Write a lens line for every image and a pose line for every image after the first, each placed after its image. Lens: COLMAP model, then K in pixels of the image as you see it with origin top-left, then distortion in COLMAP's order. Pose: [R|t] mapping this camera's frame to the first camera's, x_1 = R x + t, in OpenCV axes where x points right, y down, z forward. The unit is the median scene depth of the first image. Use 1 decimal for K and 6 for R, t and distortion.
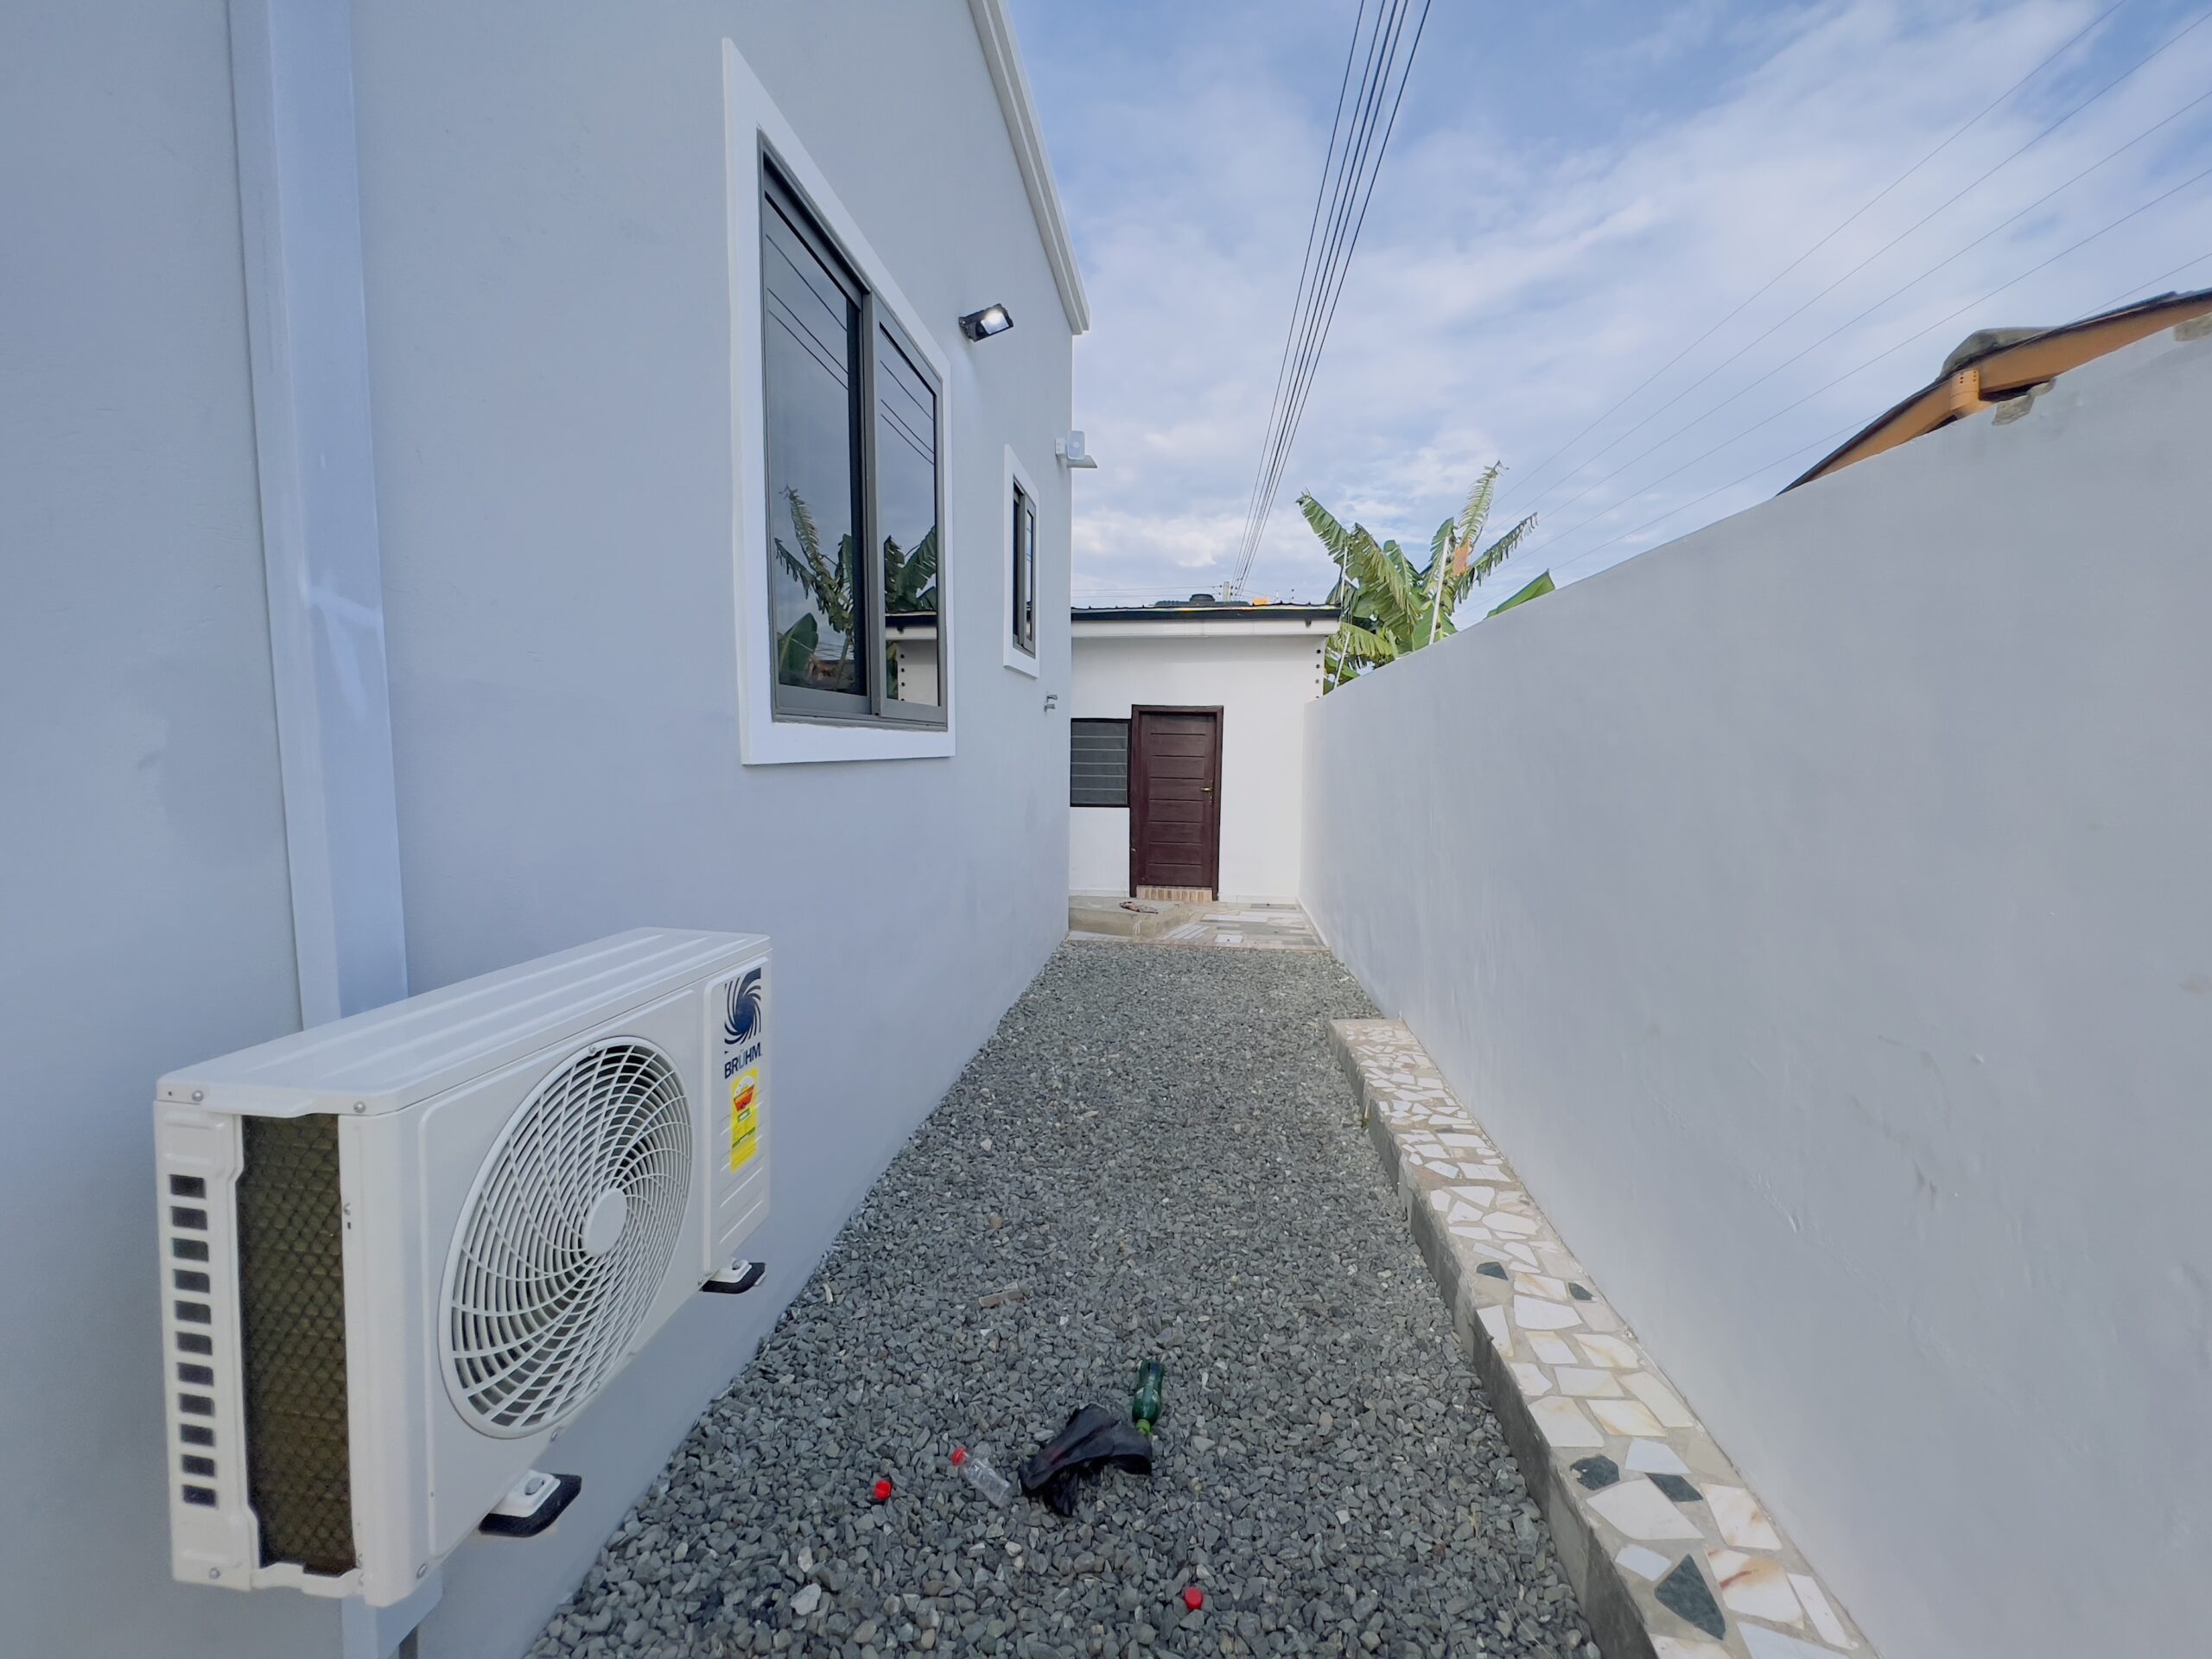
lens RADIAL K [[911.0, 0, 1107.1], [0, 911.0, 815.0], [0, 0, 1]] dist [0.000431, 0.001051]
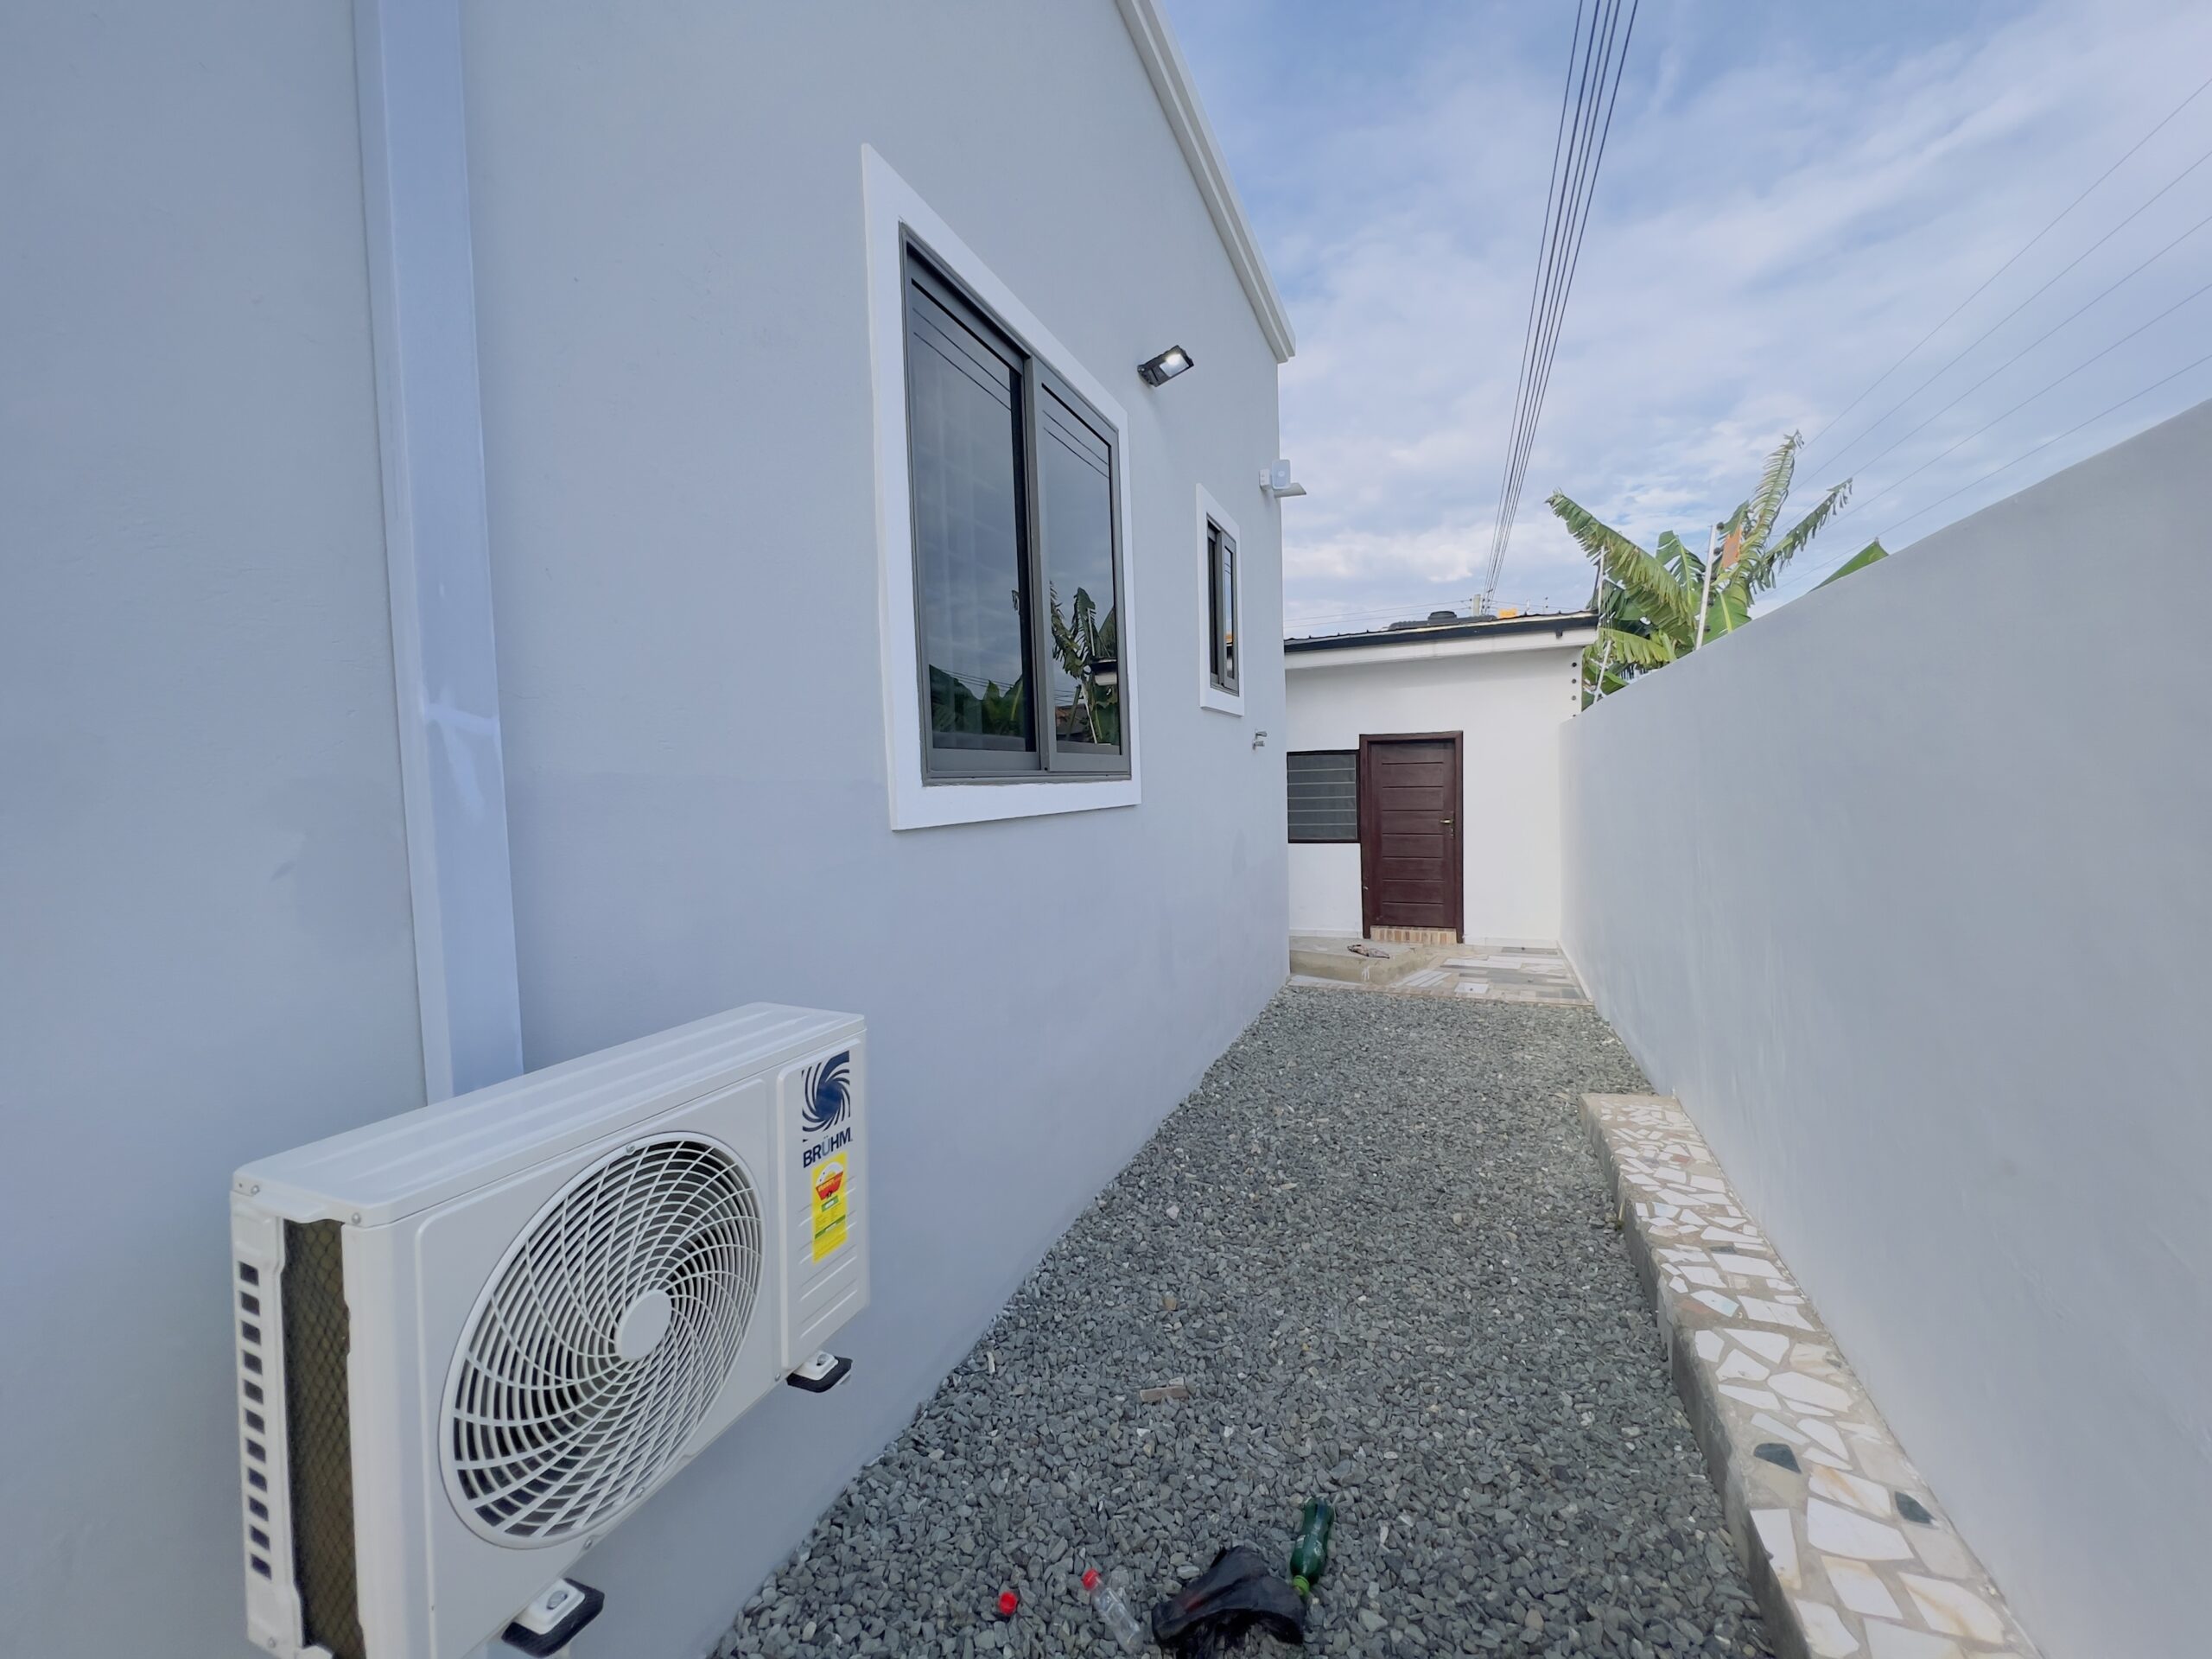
lens RADIAL K [[907.1, 0, 1095.9], [0, 907.1, 815.3], [0, 0, 1]] dist [-0.000601, 0.001128]
pose [[0.960546, -0.027023, -0.276806, 0.090417], [0.017334, 0.999150, -0.037391, -0.026481], [0.277581, 0.031118, 0.960198, 0.075494]]
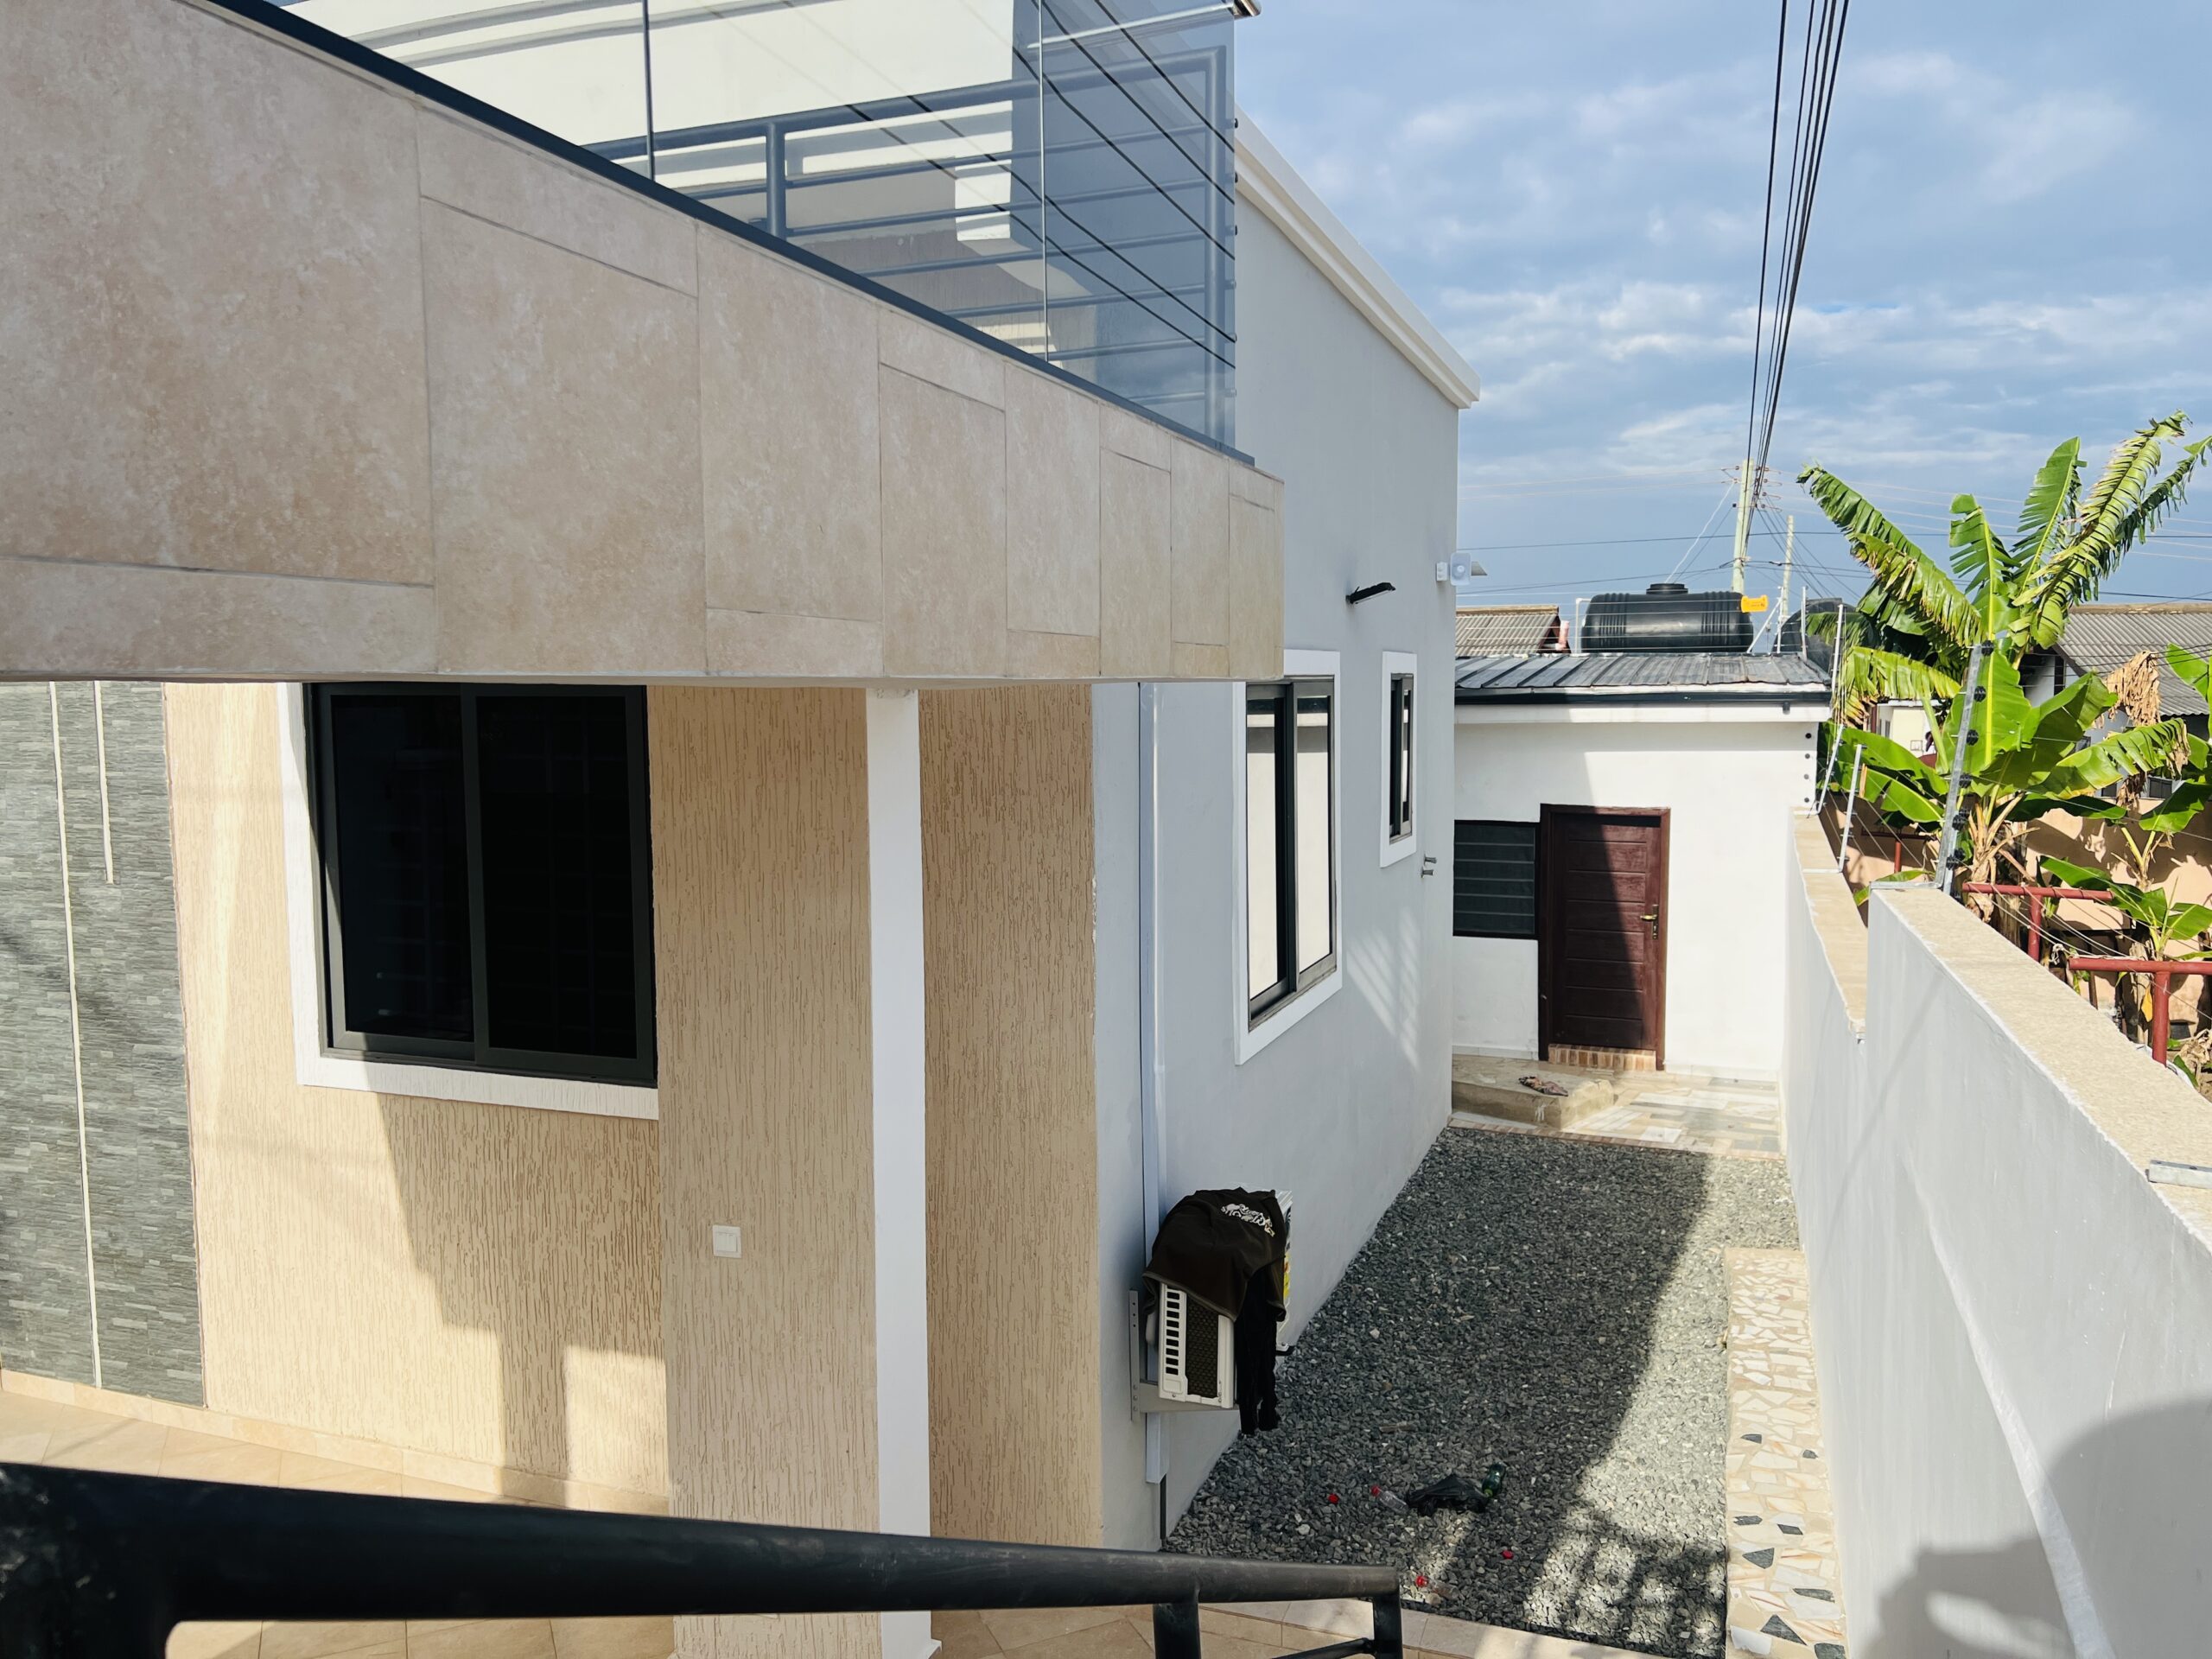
lens RADIAL K [[1691.7, 0, 1117.3], [0, 1691.7, 825.3], [0, 0, 1]] dist [0.057136, -0.060560]
pose [[0.970267, 0.006824, -0.241941, 0.102353], [-0.005460, 0.999965, 0.006308, -0.434647], [0.241976, -0.004800, 0.970270, -1.713960]]
